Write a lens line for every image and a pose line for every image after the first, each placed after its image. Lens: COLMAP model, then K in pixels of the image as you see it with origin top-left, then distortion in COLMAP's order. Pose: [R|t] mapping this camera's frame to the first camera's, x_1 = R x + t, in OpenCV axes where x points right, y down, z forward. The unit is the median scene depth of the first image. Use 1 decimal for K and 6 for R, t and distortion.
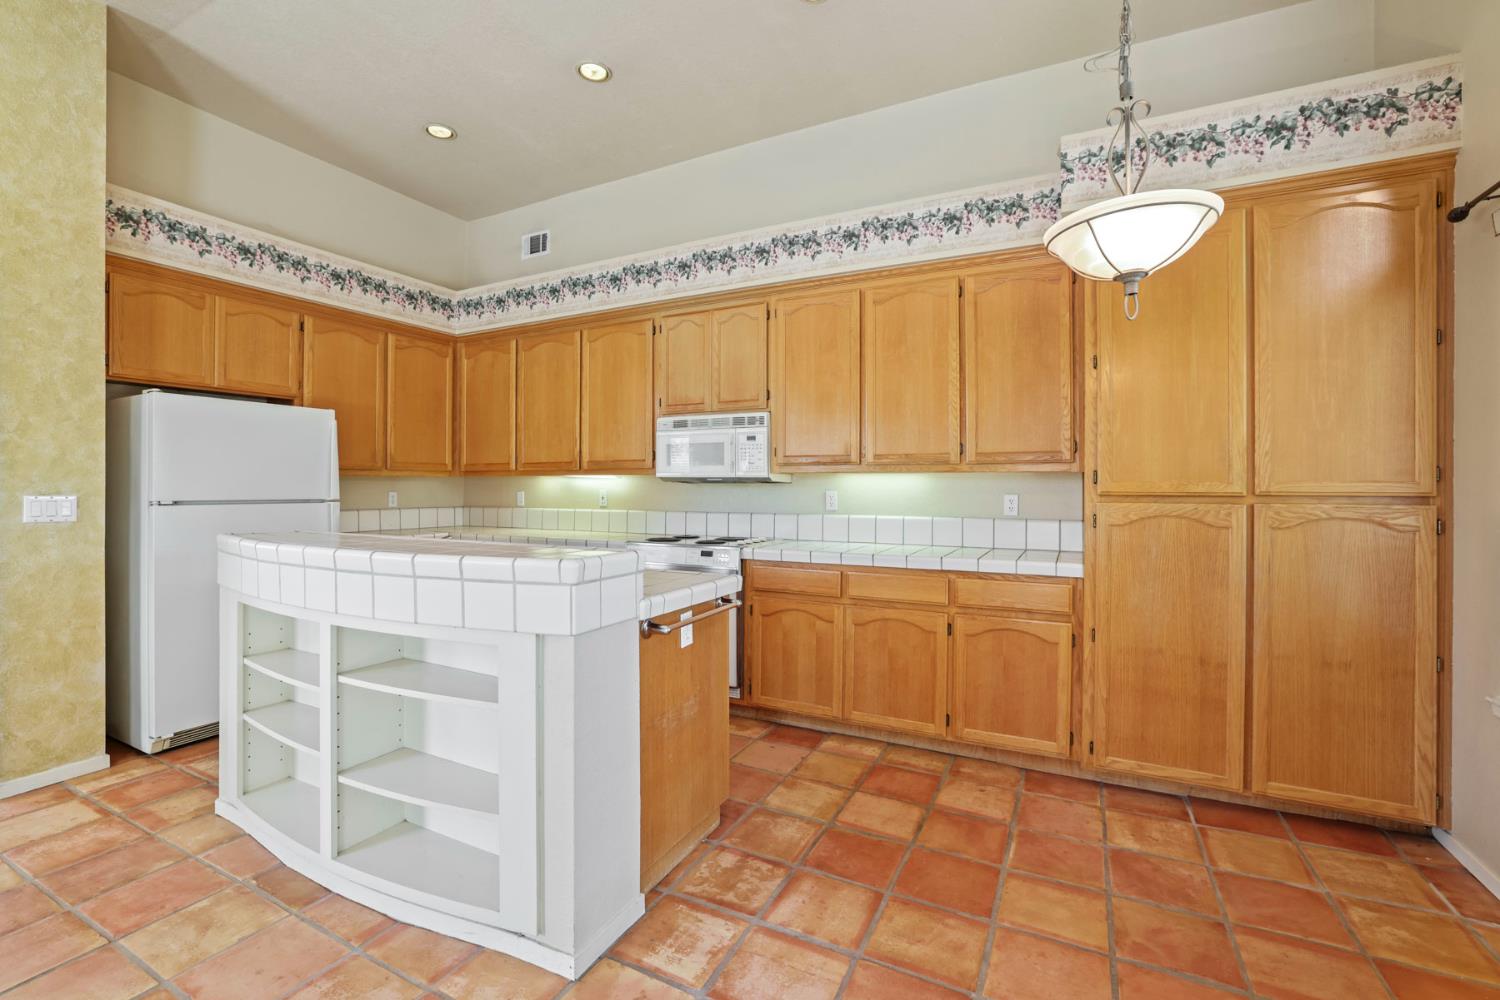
lens RADIAL K [[657.3, 0, 745.6], [0, 657.3, 486.7], [0, 0, 1]] dist [-0.049288, 0.017669]
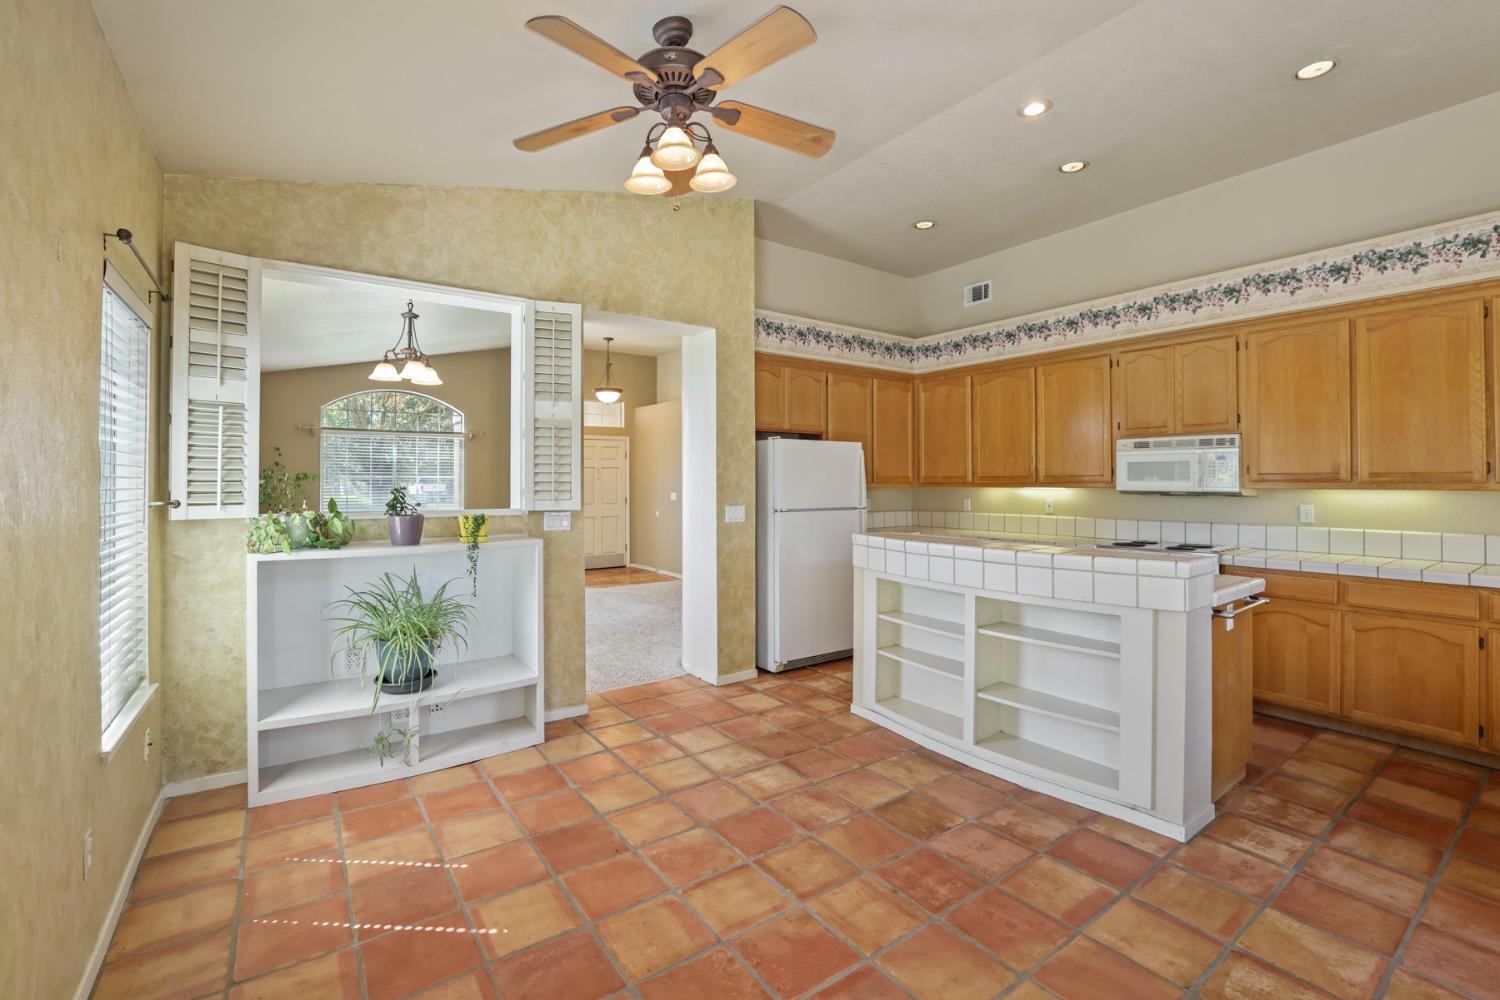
lens RADIAL K [[656.2, 0, 746.6], [0, 656.2, 475.1], [0, 0, 1]] dist [-0.037894, 0.014180]
pose [[0.891630, -0.007033, -0.452710, -0.256810], [0.003059, 0.999950, -0.009510, -0.042197], [0.452755, 0.007095, 0.891607, -0.422848]]
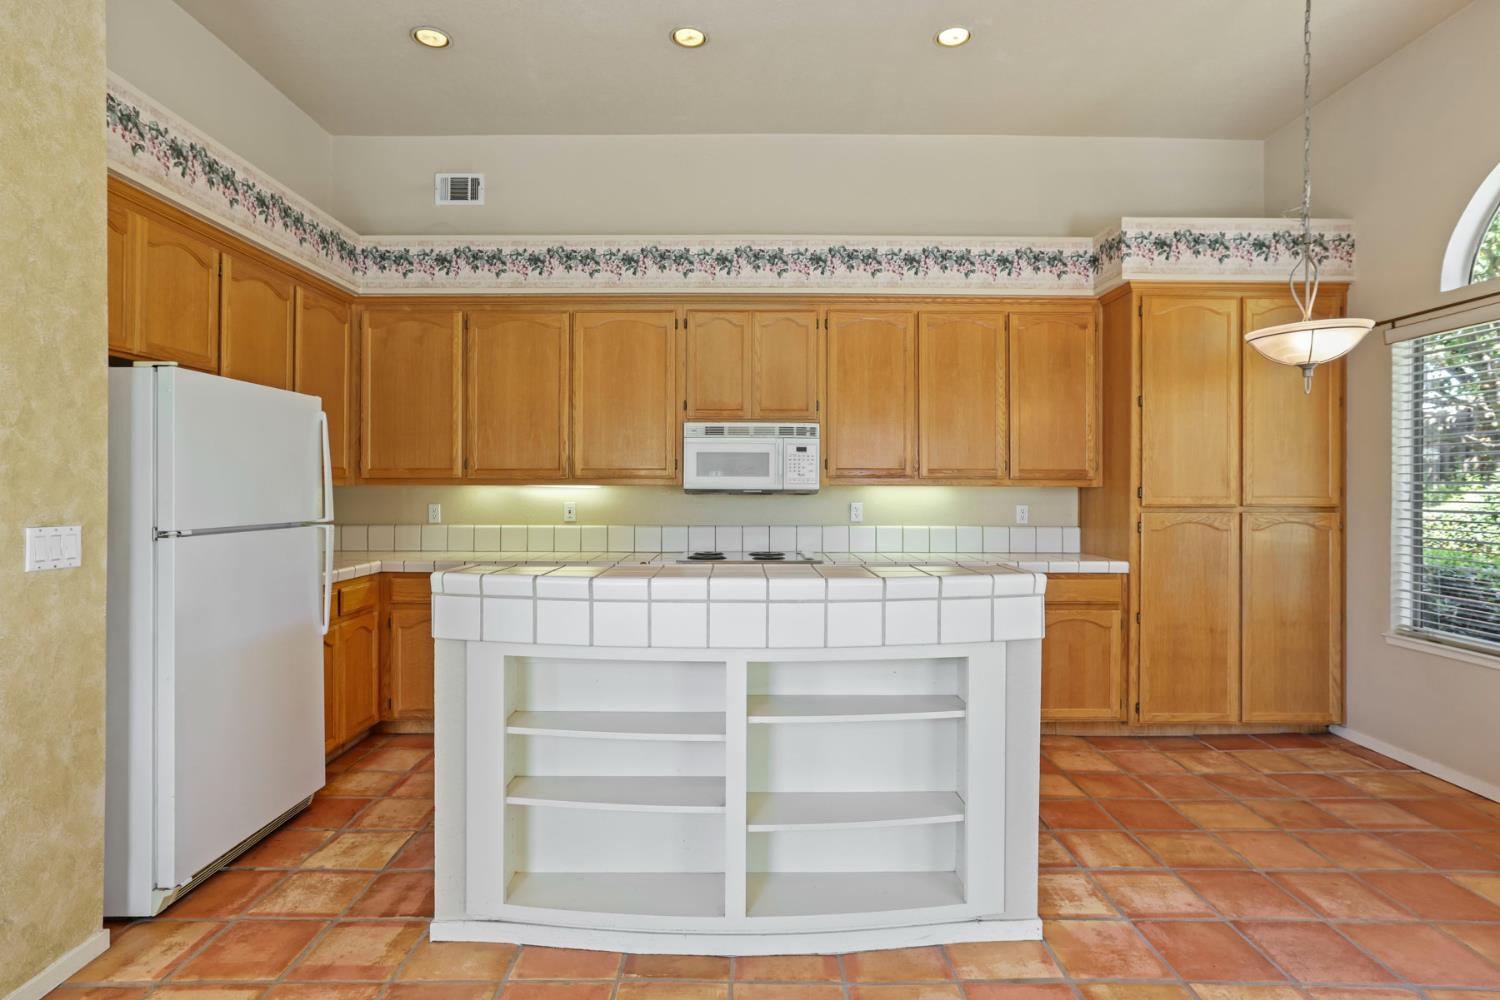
lens RADIAL K [[789.7, 0, 748.9], [0, 789.7, 485.4], [0, 0, 1]] dist [-0.038103, 0.028361]
pose [[0.886194, 0.001202, 0.463312, -0.717955], [-0.000997, 0.999999, -0.000689, -0.023013], [-0.463313, 0.000149, 0.886195, 0.000210]]
